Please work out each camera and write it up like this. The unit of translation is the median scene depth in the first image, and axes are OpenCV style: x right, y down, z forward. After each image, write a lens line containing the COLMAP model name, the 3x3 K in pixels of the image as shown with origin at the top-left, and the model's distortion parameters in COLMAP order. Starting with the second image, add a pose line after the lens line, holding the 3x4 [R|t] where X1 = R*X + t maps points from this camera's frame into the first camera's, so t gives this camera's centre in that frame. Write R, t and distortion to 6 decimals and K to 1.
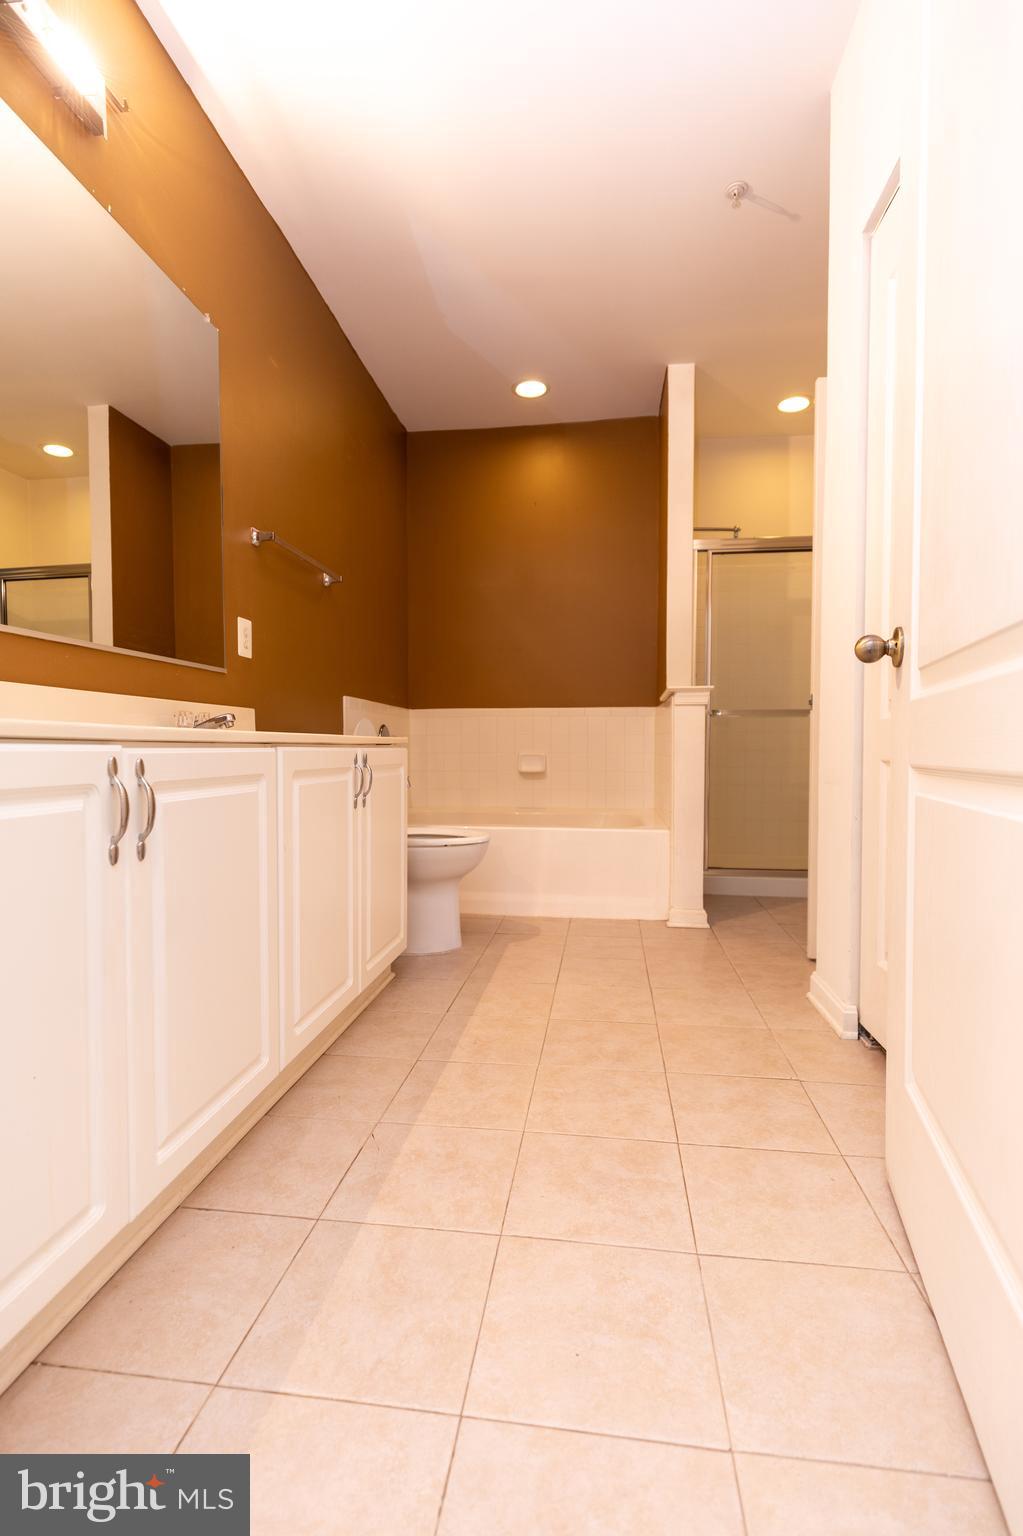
lens RADIAL K [[707.6, 0, 519.3], [0, 707.6, 765.9], [0, 0, 1]] dist [-0.001796, -0.000683]
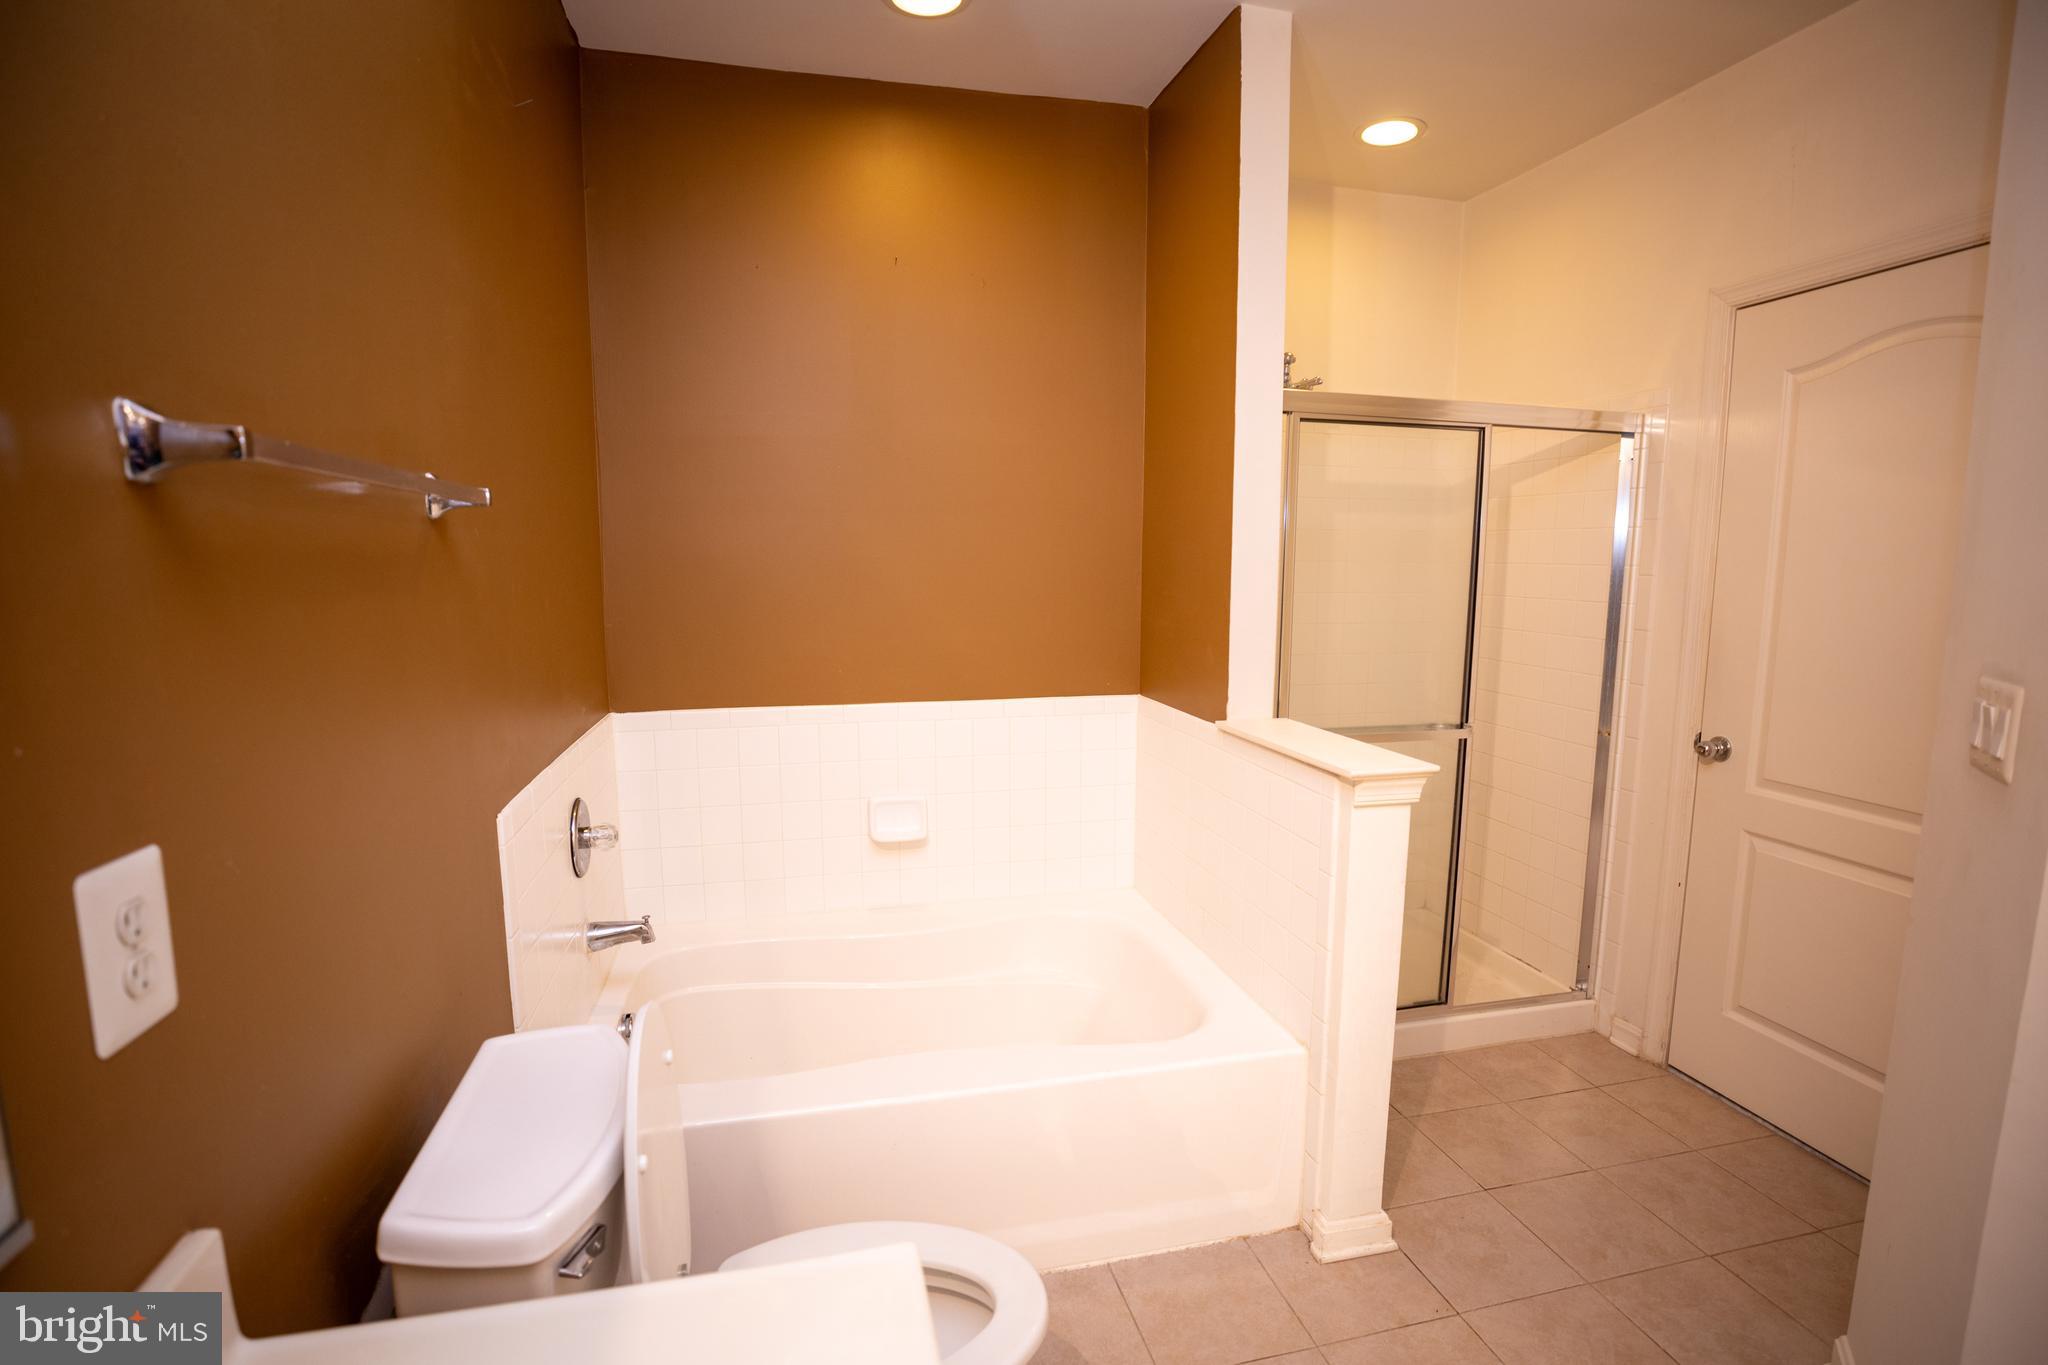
lens RADIAL K [[943.4, 0, 1014.0], [0, 943.4, 677.2], [0, 0, 1]] dist [-0.001796, -0.000683]
pose [[0.927910, -0.057236, 0.368385, -0.141440], [0.015854, 0.993309, 0.114395, -0.175526], [-0.372468, -0.100308, 0.922608, 0.380394]]
